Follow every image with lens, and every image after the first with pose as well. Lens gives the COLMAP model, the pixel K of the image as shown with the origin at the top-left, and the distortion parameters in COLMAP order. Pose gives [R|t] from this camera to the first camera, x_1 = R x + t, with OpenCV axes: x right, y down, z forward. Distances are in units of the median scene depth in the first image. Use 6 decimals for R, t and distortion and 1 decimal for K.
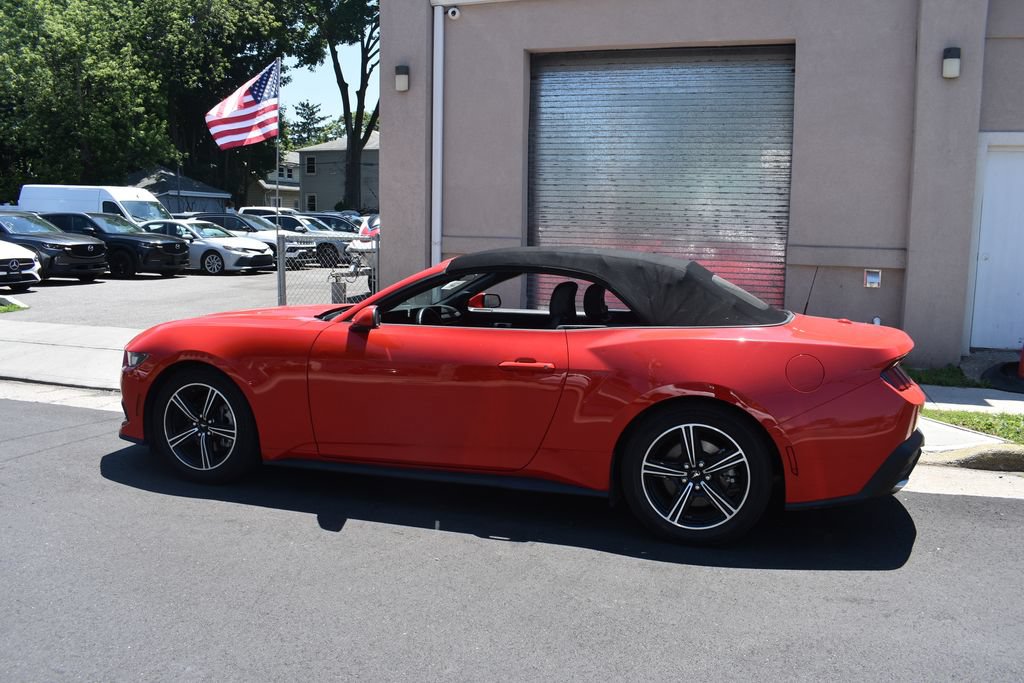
lens RADIAL K [[797.1, 0, 509.9], [0, 797.1, 339.6], [0, 0, 1]] dist [-0.087926, 0.004457]
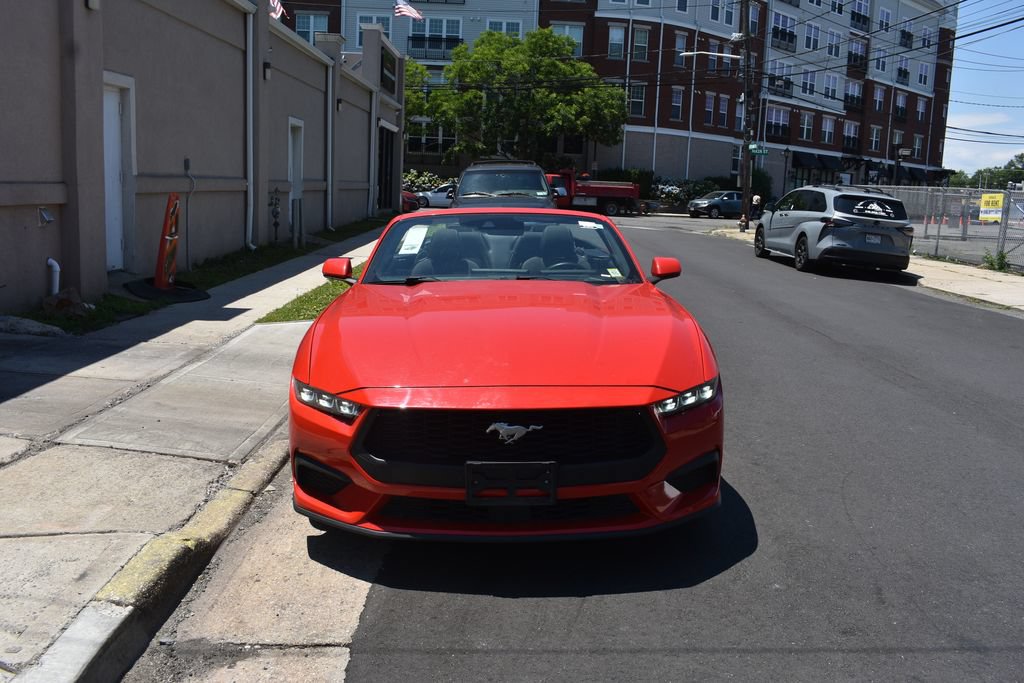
lens RADIAL K [[866.2, 0, 512.0], [0, 866.2, 341.5], [0, 0, 1]] dist [-0.081752, 0.001705]
pose [[-0.304894, -0.195637, 0.932076, -0.628732], [0.089486, 0.968460, 0.232545, -0.114338], [-0.948173, 0.154309, -0.277771, 0.766849]]
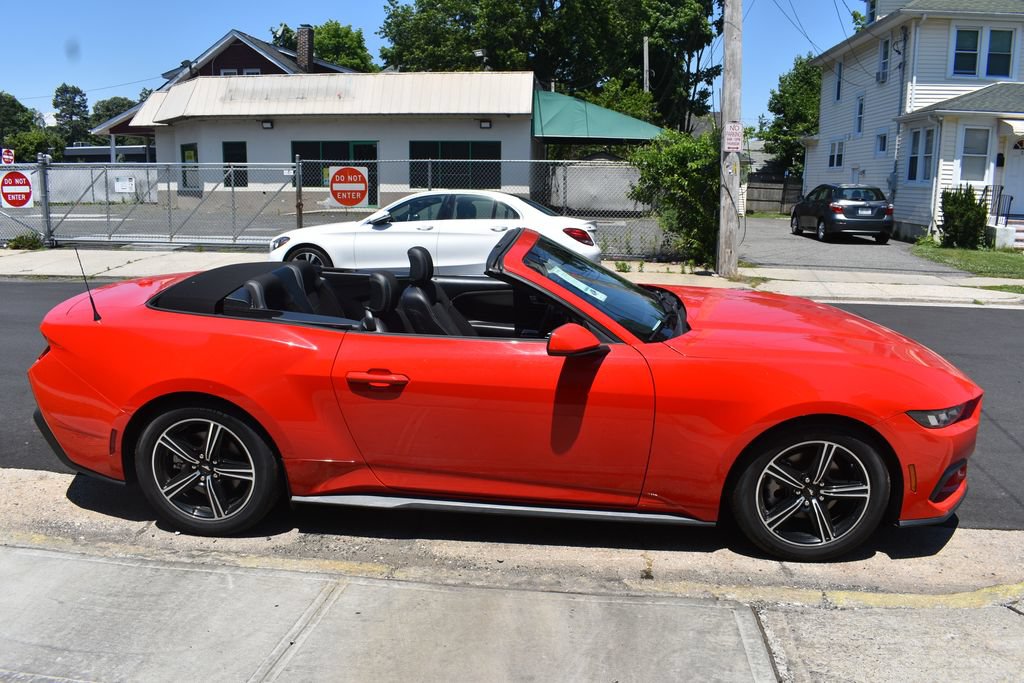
lens RADIAL K [[797.1, 0, 509.9], [0, 797.1, 339.6], [0, 0, 1]] dist [-0.087926, 0.004457]
pose [[-0.978108, 0.014722, -0.207576, 0.090830], [-0.056003, 0.942072, 0.330703, -0.165479], [0.200420, 0.335088, -0.920623, 1.068671]]
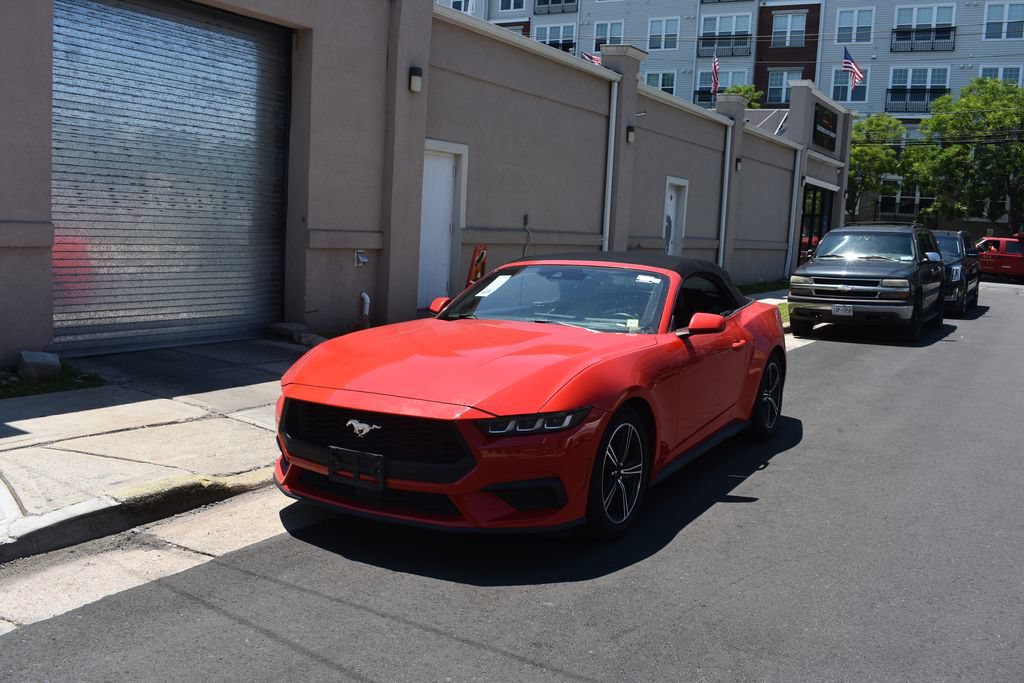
lens RADIAL K [[907.1, 0, 512.0], [0, 907.1, 341.5], [0, 0, 1]] dist [-0.079082, 0.001532]
pose [[0.241398, -0.129647, 0.961727, -0.741175], [0.085496, 0.990023, 0.112002, -0.085291], [-0.966653, 0.055187, 0.250074, 0.461591]]
